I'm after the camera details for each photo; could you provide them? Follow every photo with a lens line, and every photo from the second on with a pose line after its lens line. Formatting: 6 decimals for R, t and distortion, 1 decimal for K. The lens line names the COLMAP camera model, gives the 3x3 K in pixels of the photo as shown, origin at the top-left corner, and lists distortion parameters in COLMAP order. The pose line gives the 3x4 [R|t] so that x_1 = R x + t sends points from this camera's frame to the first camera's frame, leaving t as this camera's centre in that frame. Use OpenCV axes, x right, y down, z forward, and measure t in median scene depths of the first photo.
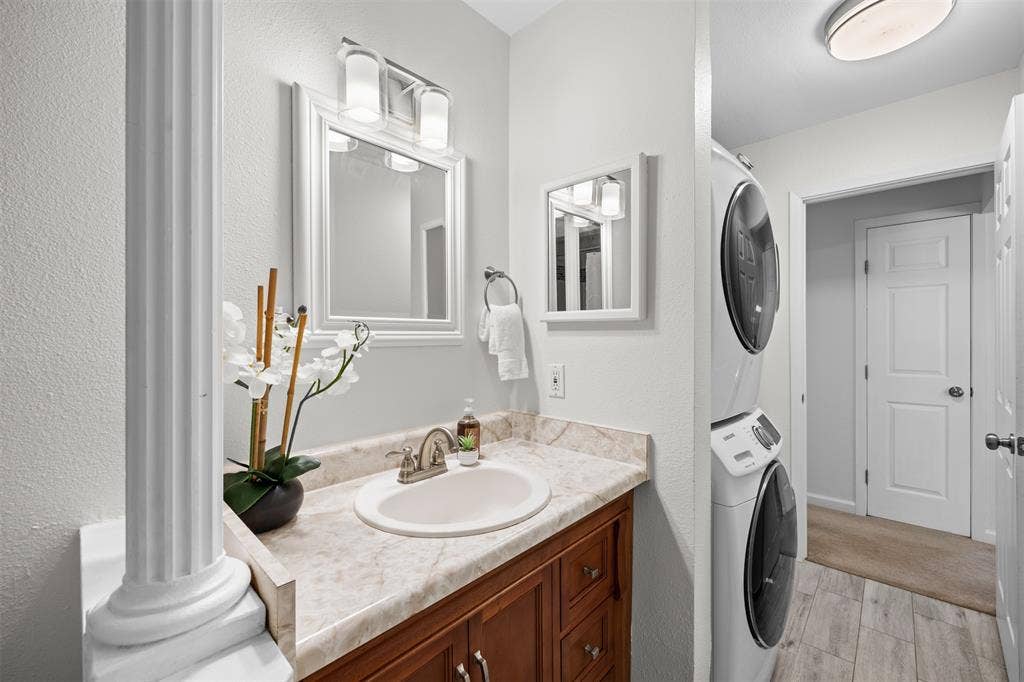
lens RADIAL K [[413.6, 0, 515.1], [0, 413.6, 339.6], [0, 0, 1]] dist [-0.001494, -0.000606]
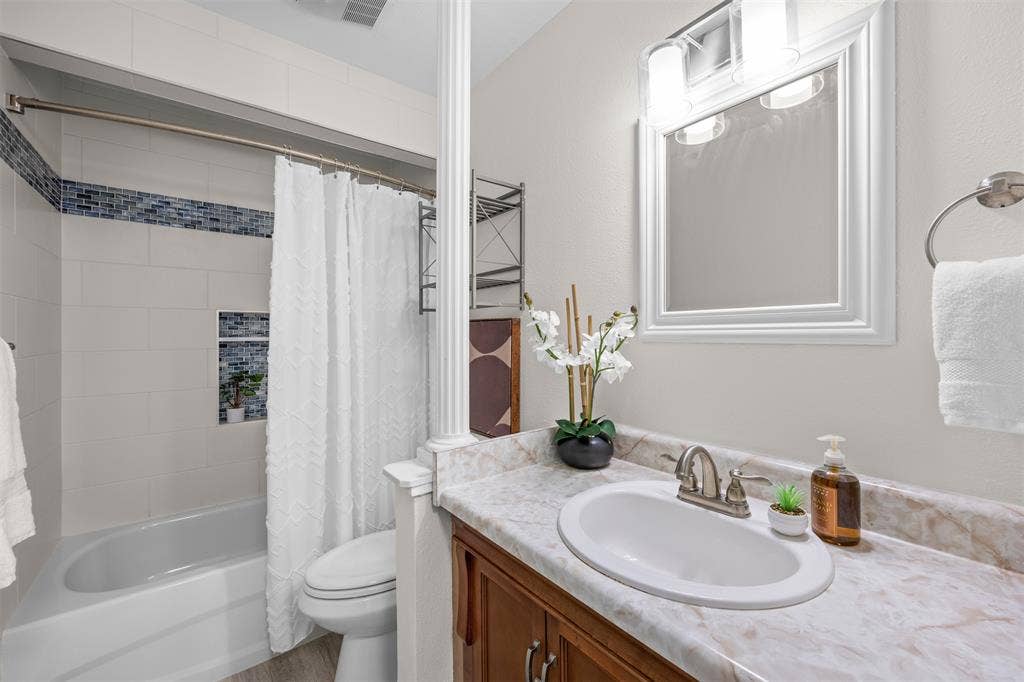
lens RADIAL K [[413.6, 0, 513.6], [0, 413.6, 333.7], [0, 0, 1]] dist [-0.001494, -0.000606]
pose [[-0.157759, 0.006350, -0.987457, 0.799185], [0.001503, 0.999980, 0.006190, -0.009837], [0.987476, -0.000507, -0.157766, 0.956628]]
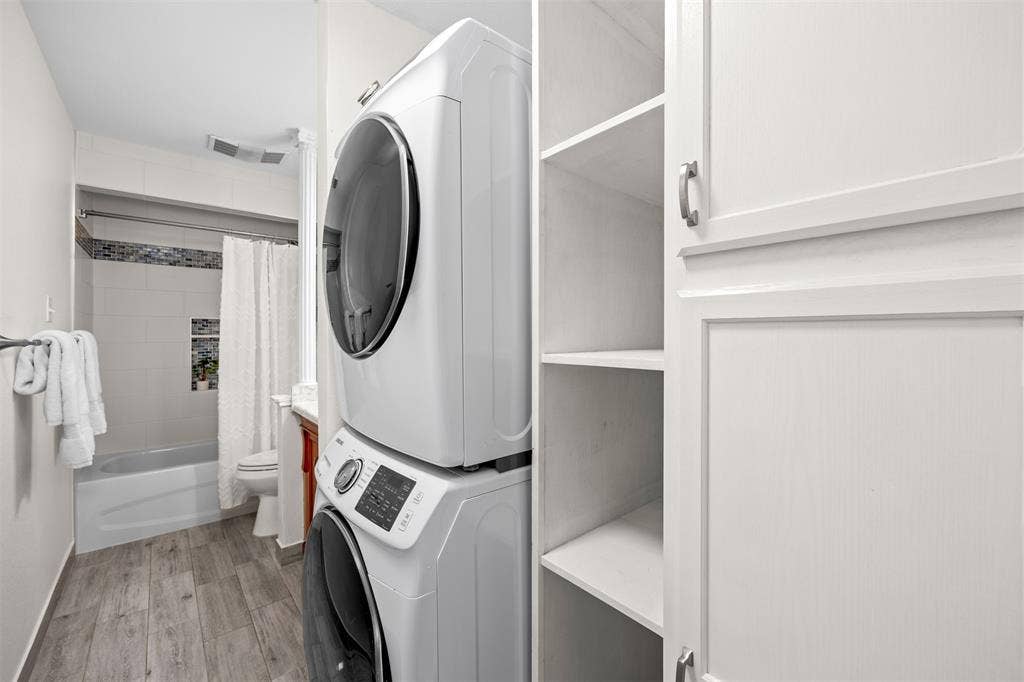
lens RADIAL K [[413.6, 0, 513.6], [0, 413.6, 334.9], [0, 0, 1]] dist [-0.001494, -0.000606]
pose [[-0.116256, 0.009669, -0.993172, 2.010380], [-0.003714, 0.999941, 0.010169, -0.025034], [0.993212, 0.004871, -0.116213, 2.155005]]
